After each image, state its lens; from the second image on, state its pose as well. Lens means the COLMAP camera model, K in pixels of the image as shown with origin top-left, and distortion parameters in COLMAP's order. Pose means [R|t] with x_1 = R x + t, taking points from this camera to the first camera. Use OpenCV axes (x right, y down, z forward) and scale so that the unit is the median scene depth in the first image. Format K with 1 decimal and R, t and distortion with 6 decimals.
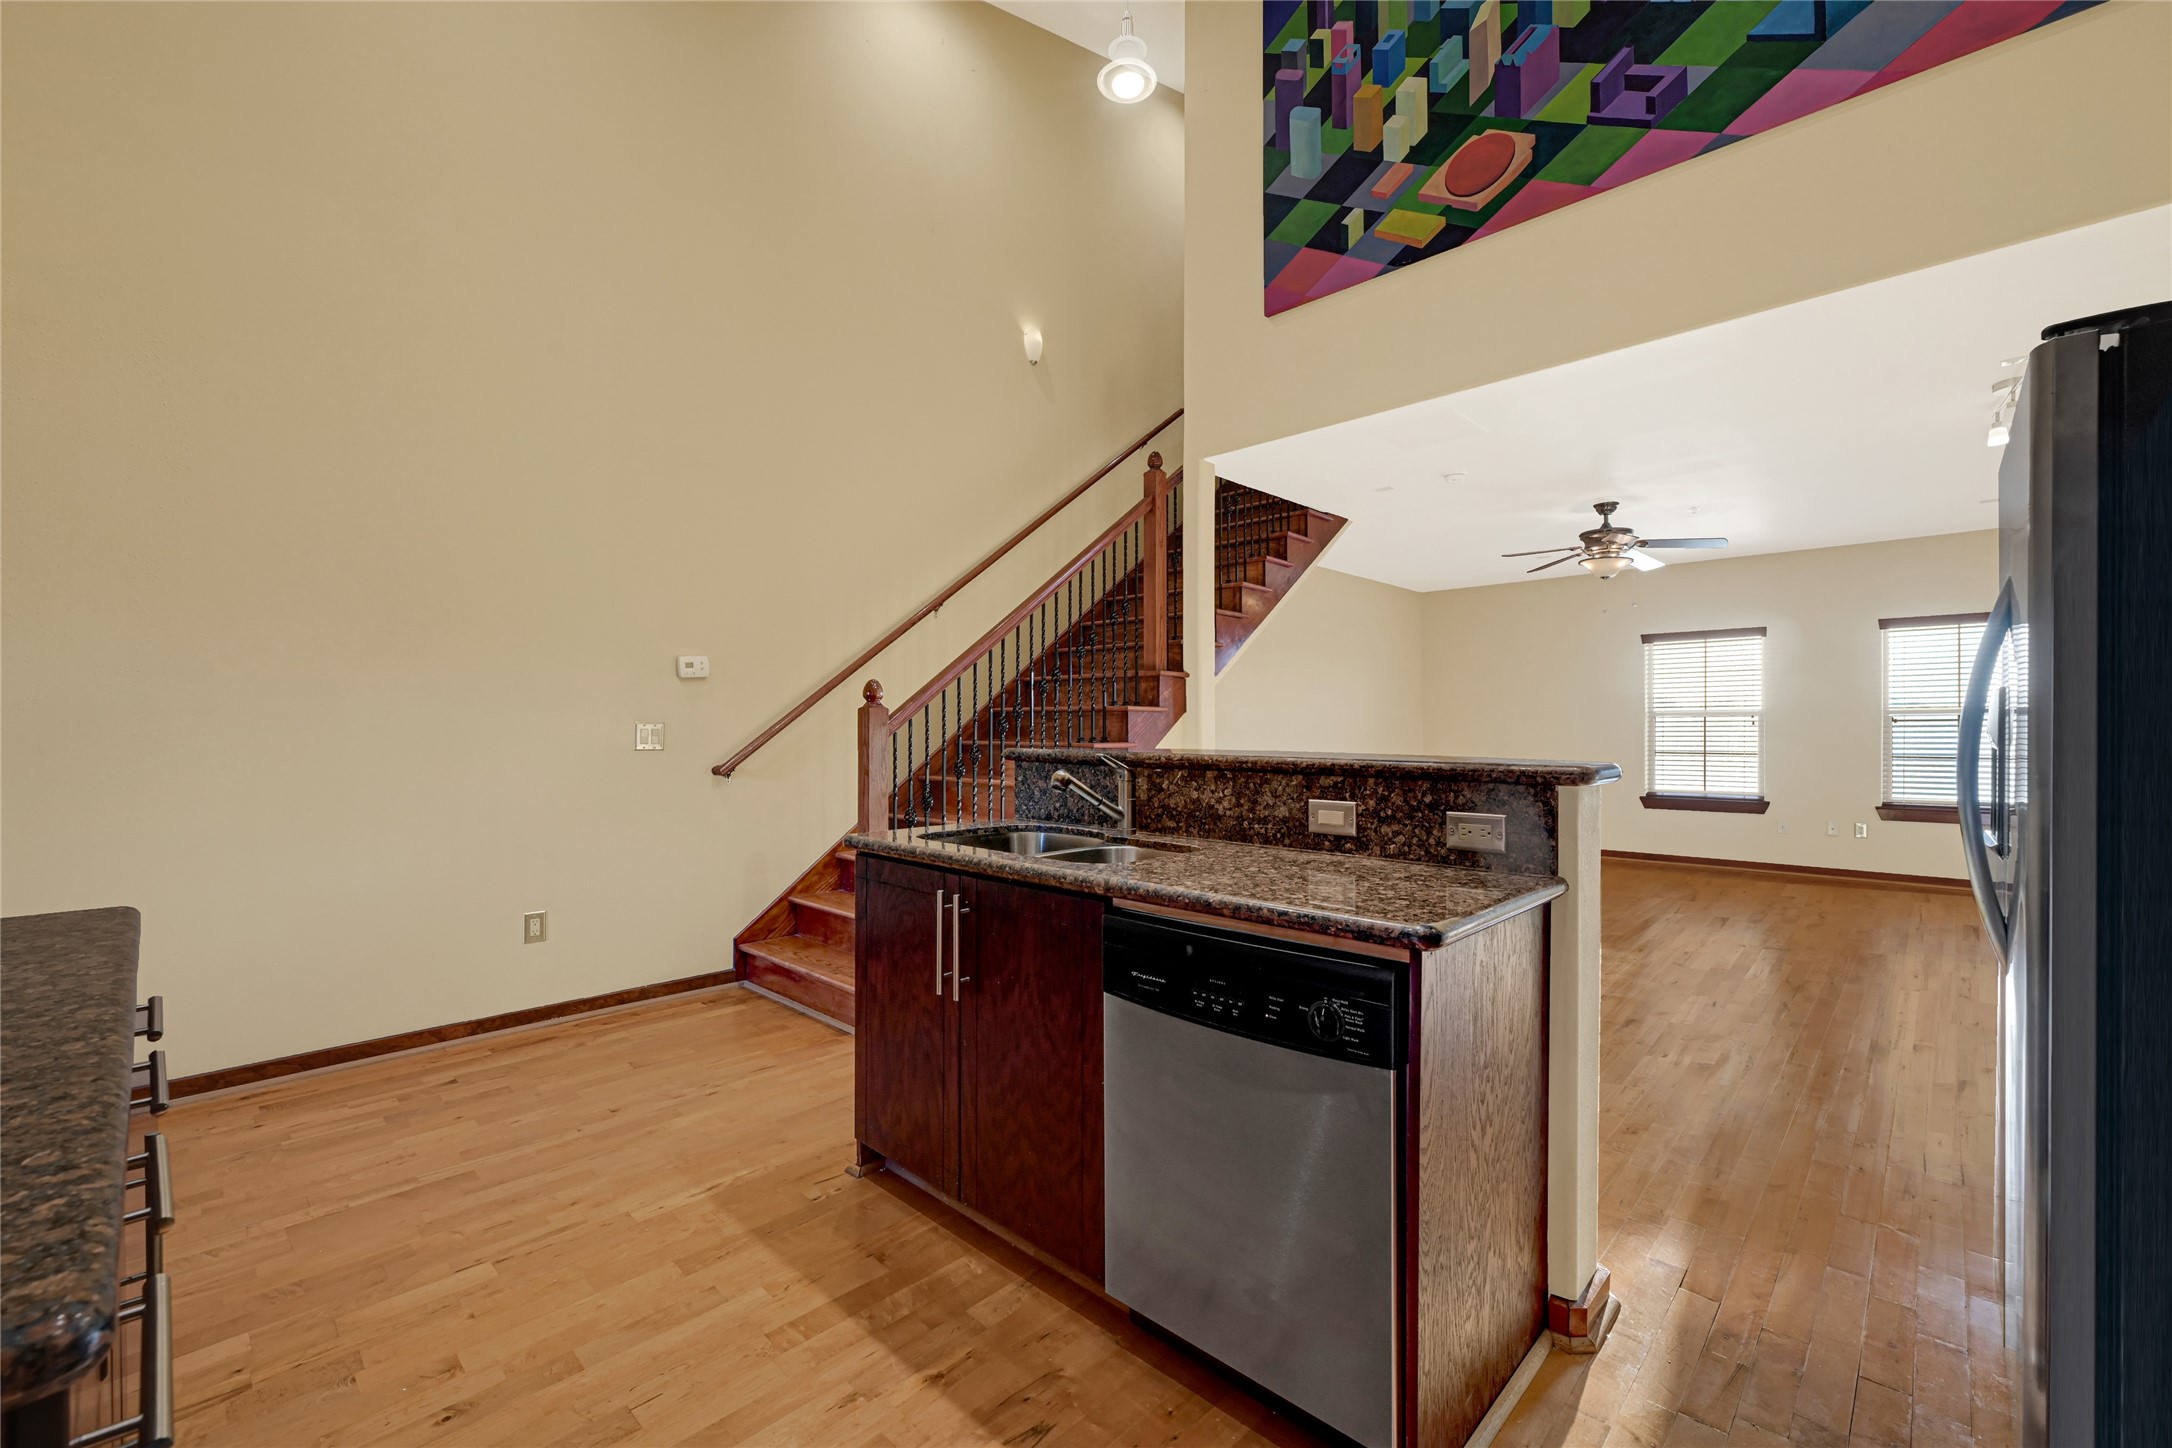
lens RADIAL K [[894.6, 0, 1079.2], [0, 894.6, 723.9], [0, 0, 1]] dist [0.001934, -0.000064]
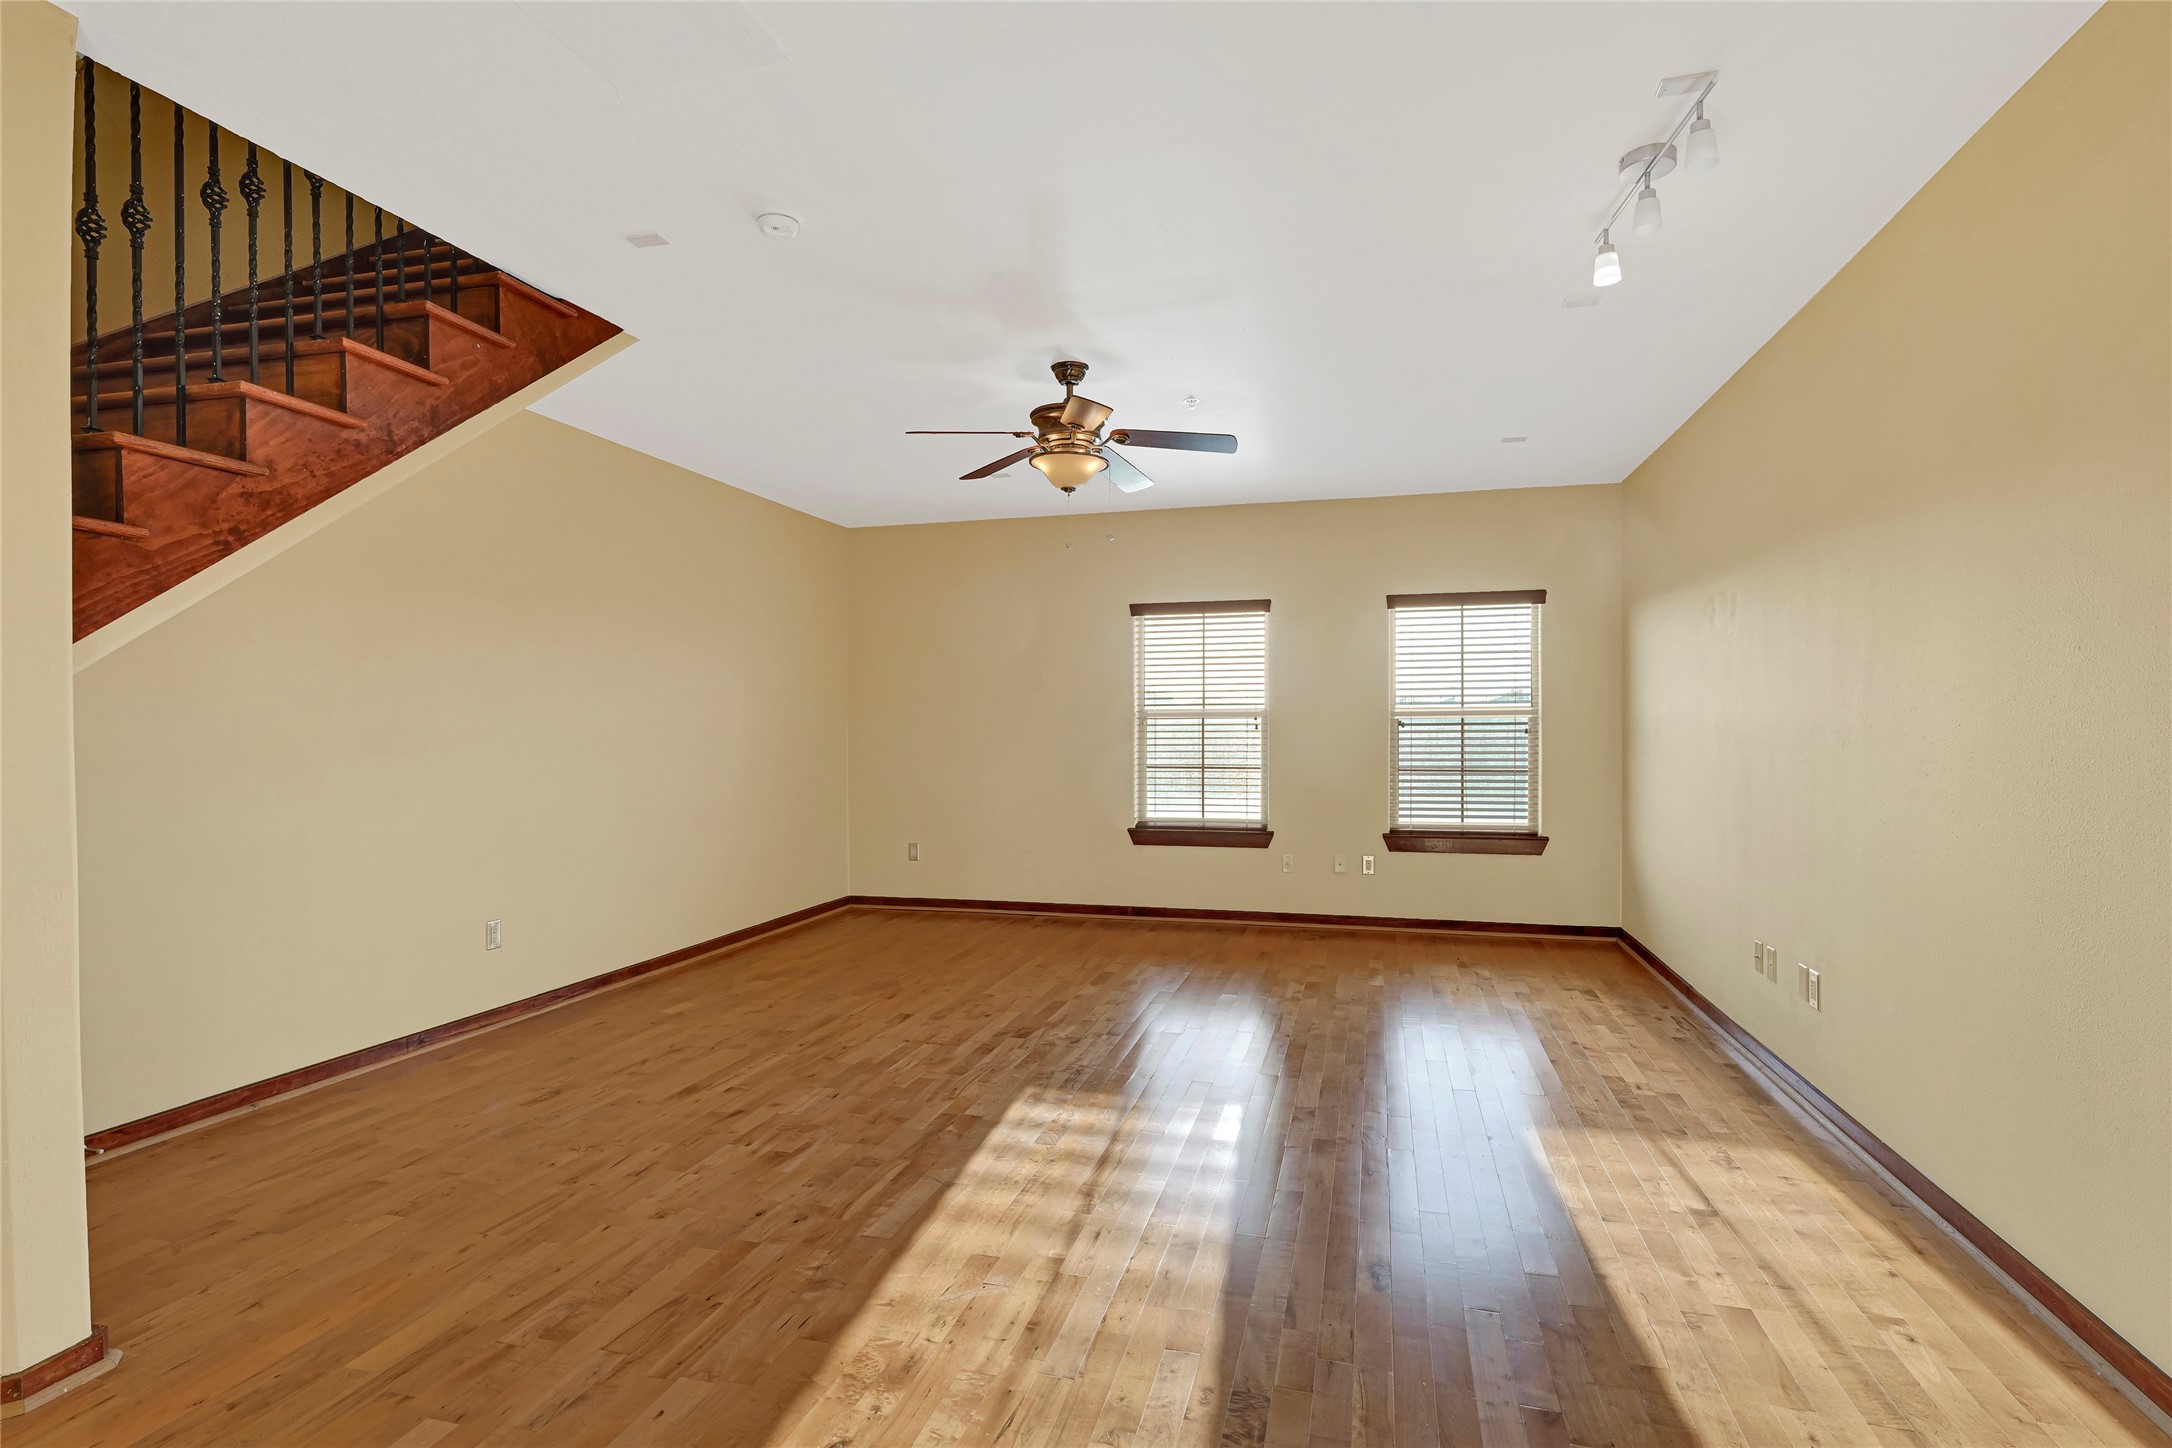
lens RADIAL K [[1107.7, 0, 1088.0], [0, 1107.7, 721.7], [0, 0, 1]] dist [0.006558, 0.001078]
pose [[0.872502, -0.000950, 0.488610, 0.181784], [-0.000663, 0.999995, 0.003127, -0.008391], [-0.488611, -0.003052, 0.872497, 0.266948]]
